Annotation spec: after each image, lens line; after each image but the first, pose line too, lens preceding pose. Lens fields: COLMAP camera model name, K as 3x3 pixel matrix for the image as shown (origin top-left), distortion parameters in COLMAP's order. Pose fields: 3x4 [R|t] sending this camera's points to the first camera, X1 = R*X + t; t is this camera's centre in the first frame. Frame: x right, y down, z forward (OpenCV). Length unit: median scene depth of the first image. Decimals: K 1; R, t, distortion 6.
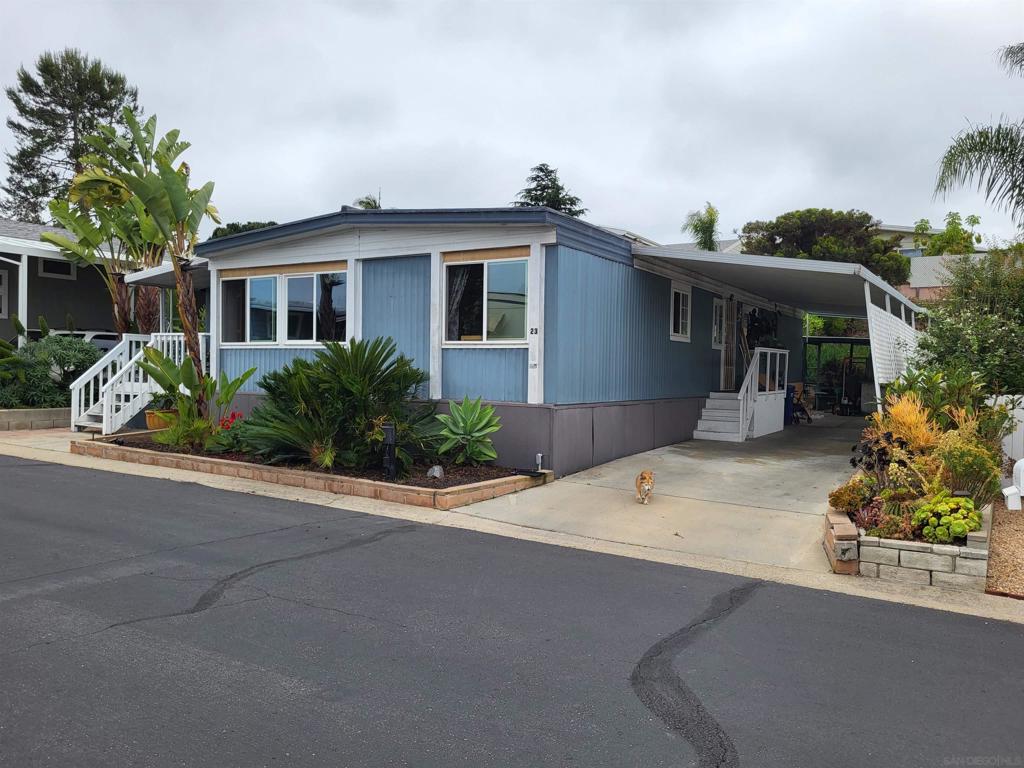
lens RADIAL K [[826.3, 0, 497.6], [0, 826.3, 384.5], [0, 0, 1]] dist [0.002706, -0.001578]
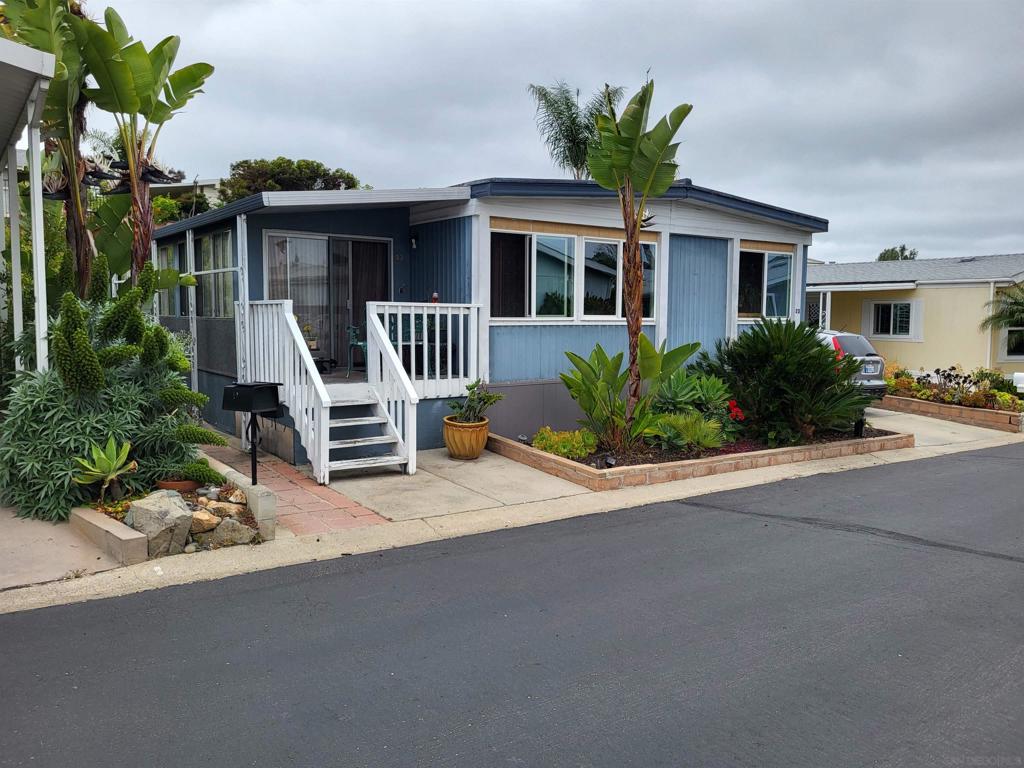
lens RADIAL K [[826.3, 0, 497.6], [0, 826.3, 384.5], [0, 0, 1]] dist [0.002706, -0.001578]
pose [[0.364177, -0.086722, 0.927283, -1.178692], [0.022152, 0.996180, 0.084466, -0.062050], [-0.931066, -0.010219, 0.364707, 0.851680]]
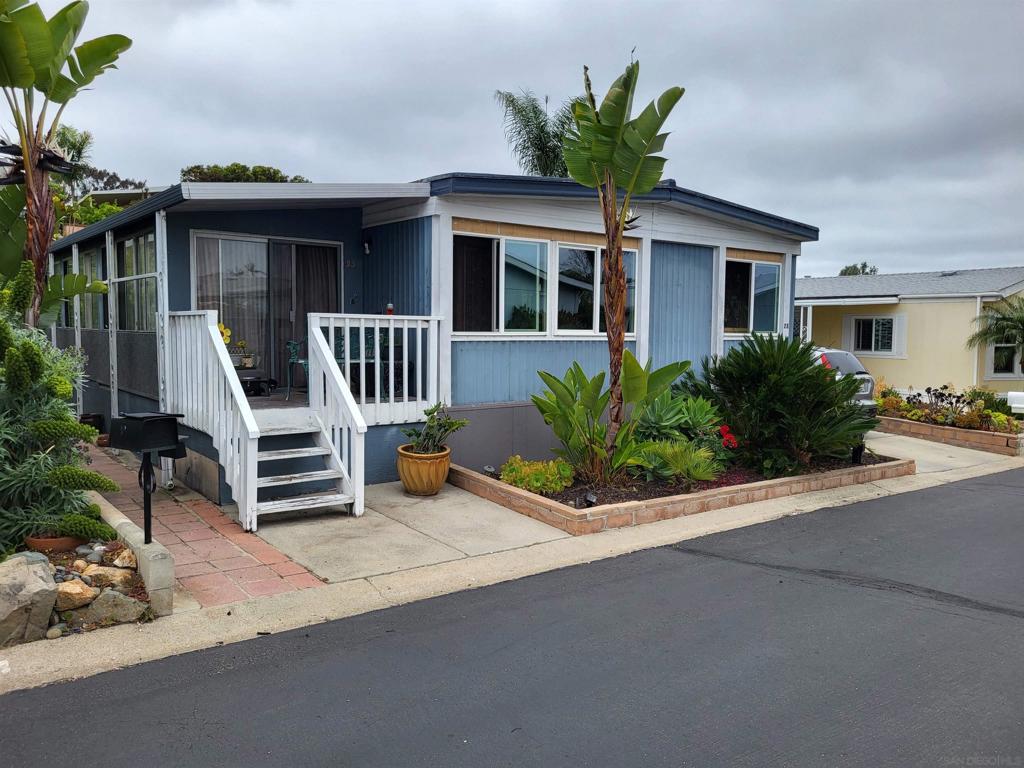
lens RADIAL K [[826.3, 0, 497.6], [0, 826.3, 384.5], [0, 0, 1]] dist [0.002706, -0.001578]
pose [[0.326770, -0.070200, 0.942493, -1.083256], [0.018777, 0.997523, 0.067788, -0.061433], [-0.944918, -0.004454, 0.327278, 0.885499]]
